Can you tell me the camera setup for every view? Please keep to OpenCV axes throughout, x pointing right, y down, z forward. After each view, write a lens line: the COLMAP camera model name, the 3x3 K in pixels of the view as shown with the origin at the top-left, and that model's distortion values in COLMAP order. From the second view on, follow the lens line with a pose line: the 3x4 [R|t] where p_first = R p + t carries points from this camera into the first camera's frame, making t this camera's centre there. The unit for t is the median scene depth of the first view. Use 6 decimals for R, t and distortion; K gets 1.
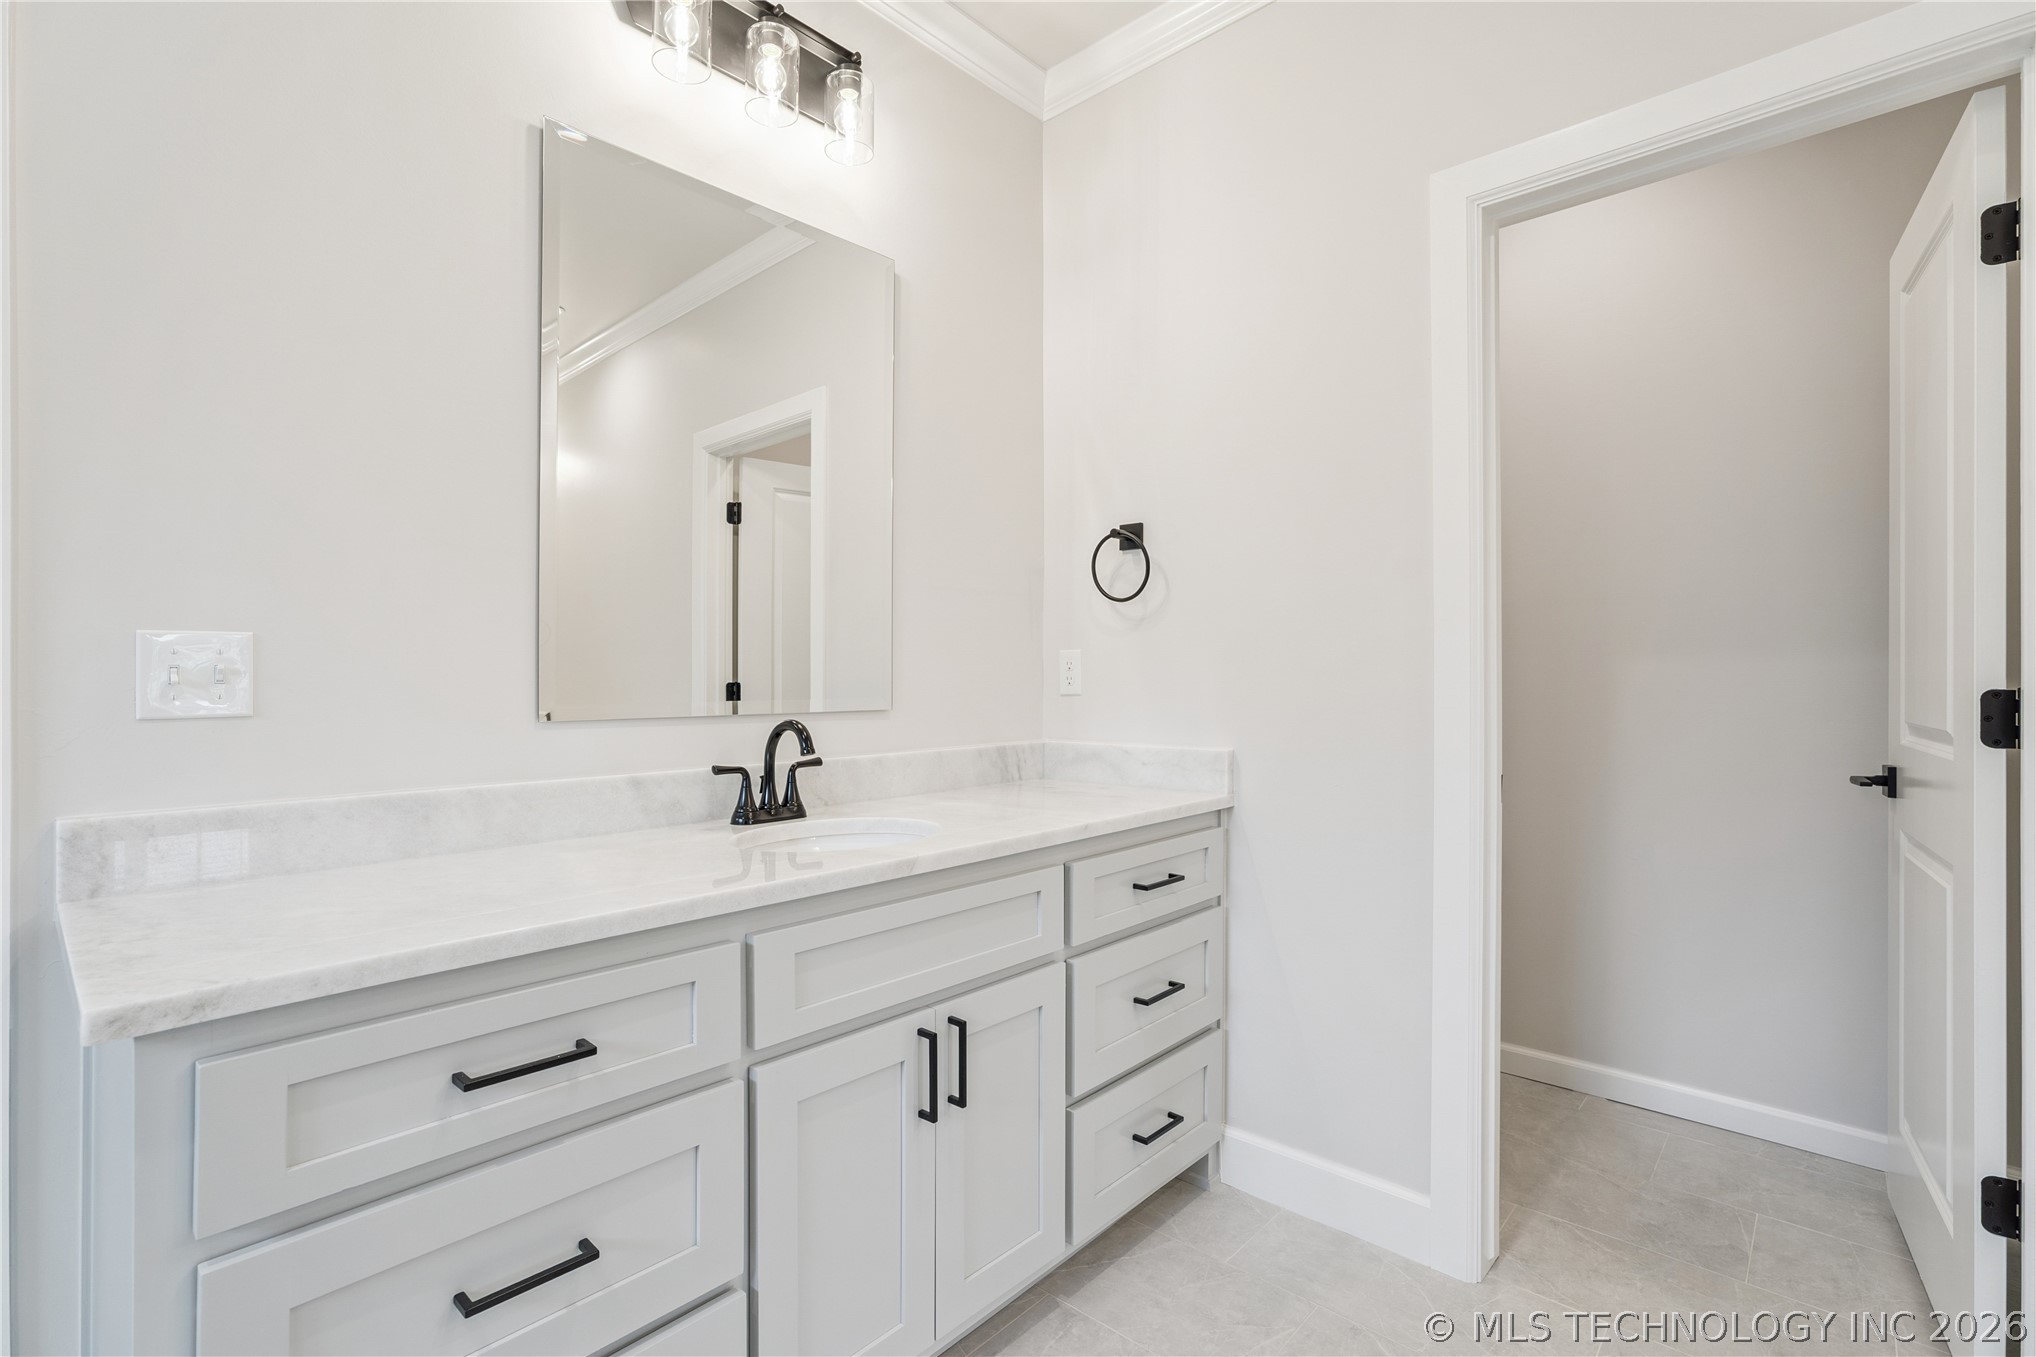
lens RADIAL K [[883.5, 0, 1022.1], [0, 883.5, 680.3], [0, 0, 1]] dist [-0.040363, 0.019435]
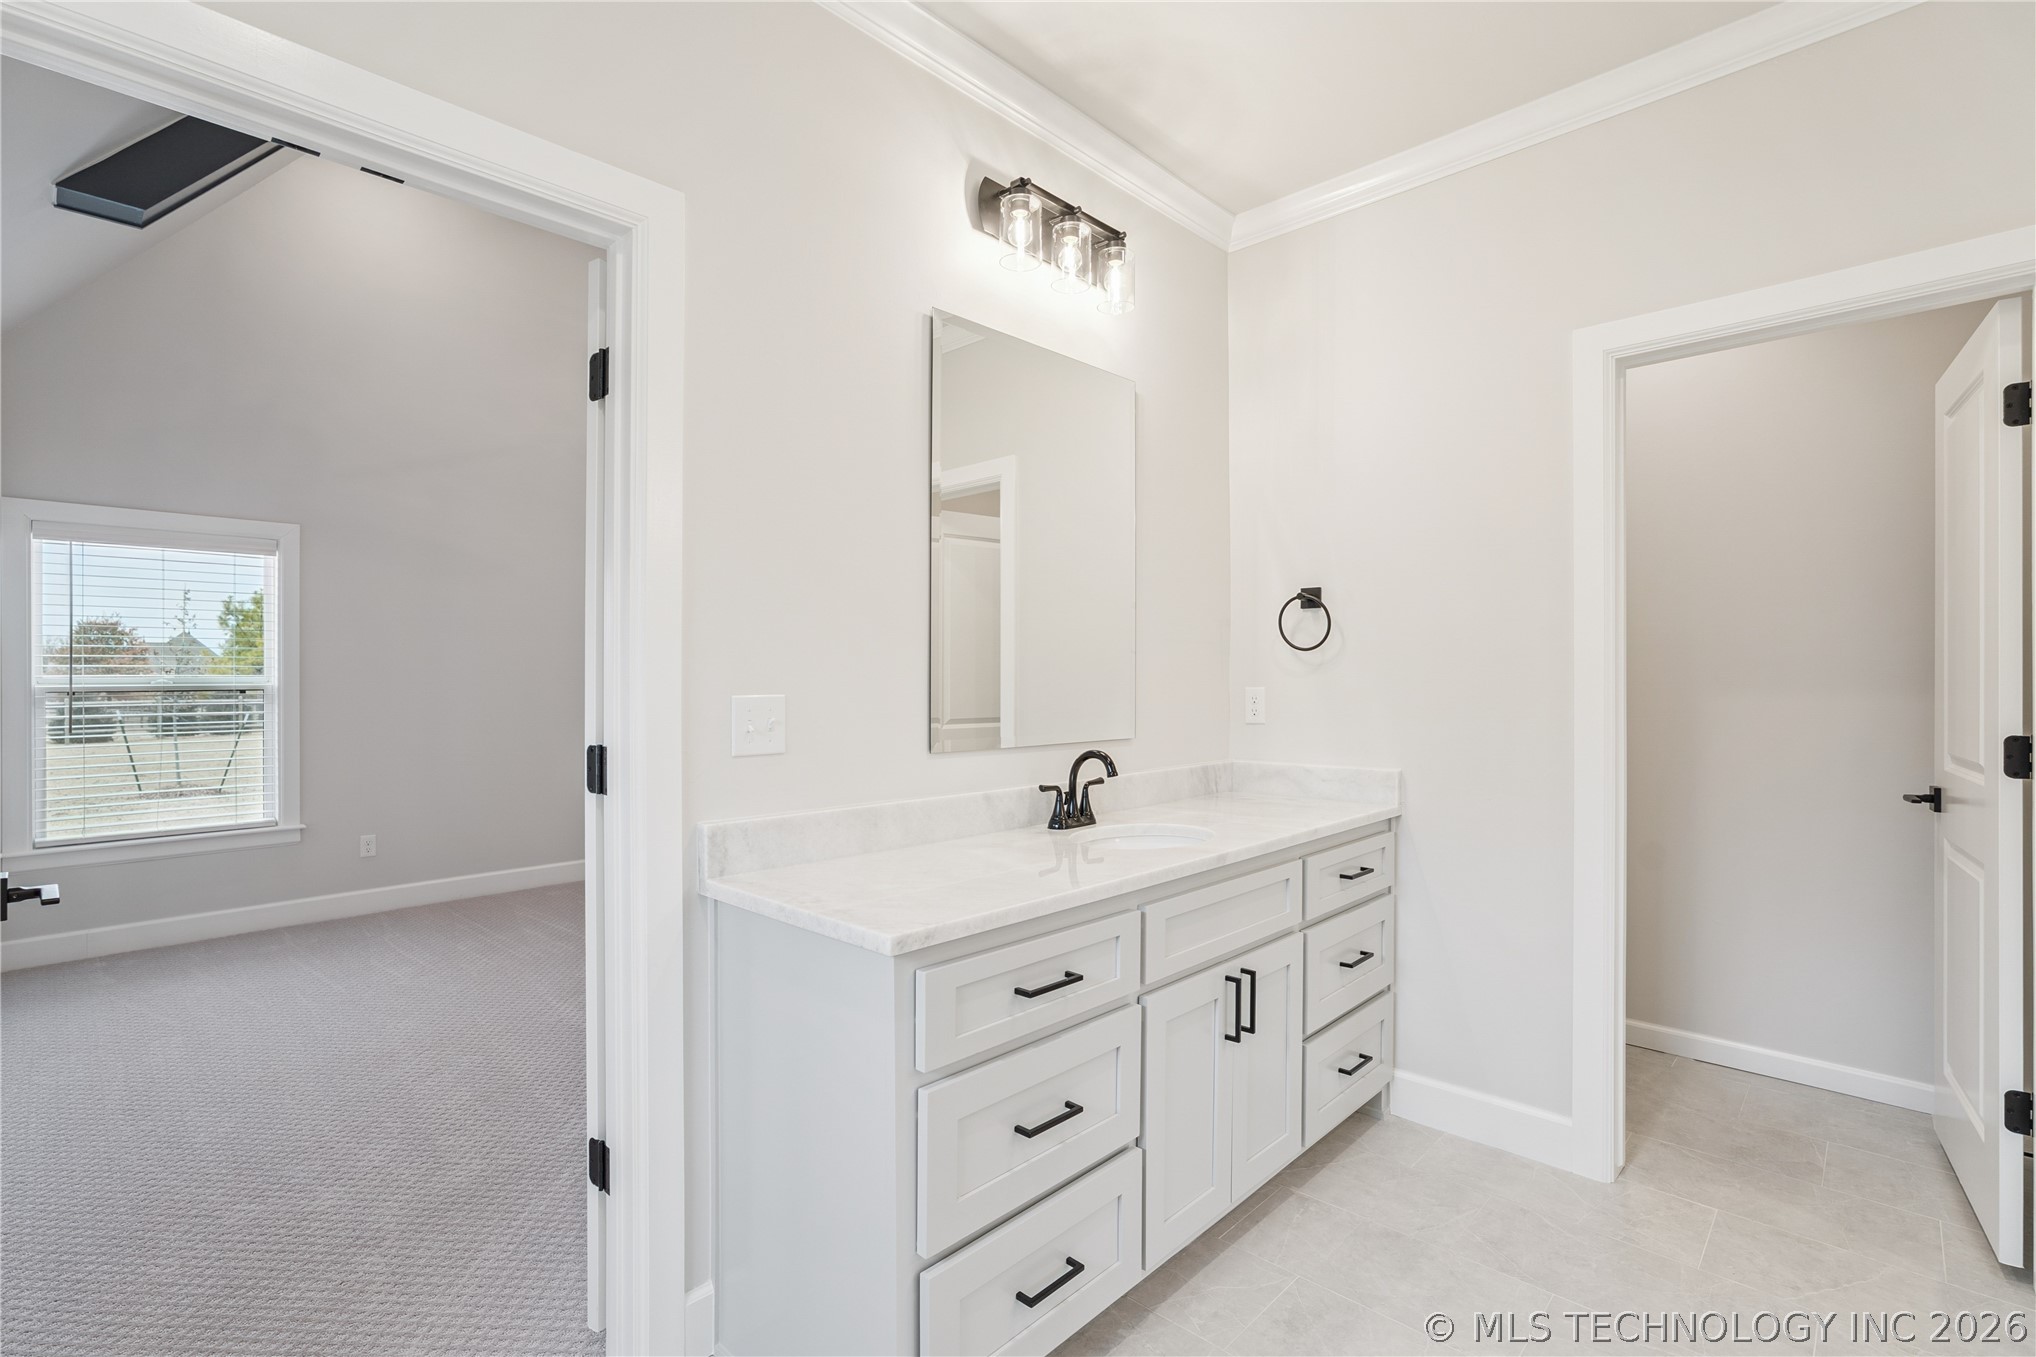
lens RADIAL K [[883.5, 0, 1022.1], [0, 883.5, 680.3], [0, 0, 1]] dist [-0.040363, 0.019435]
pose [[0.999673, 0.002573, -0.025447, -0.312452], [-0.002630, 0.999994, -0.002176, -0.052984], [0.025441, 0.002243, 0.999674, -0.310737]]
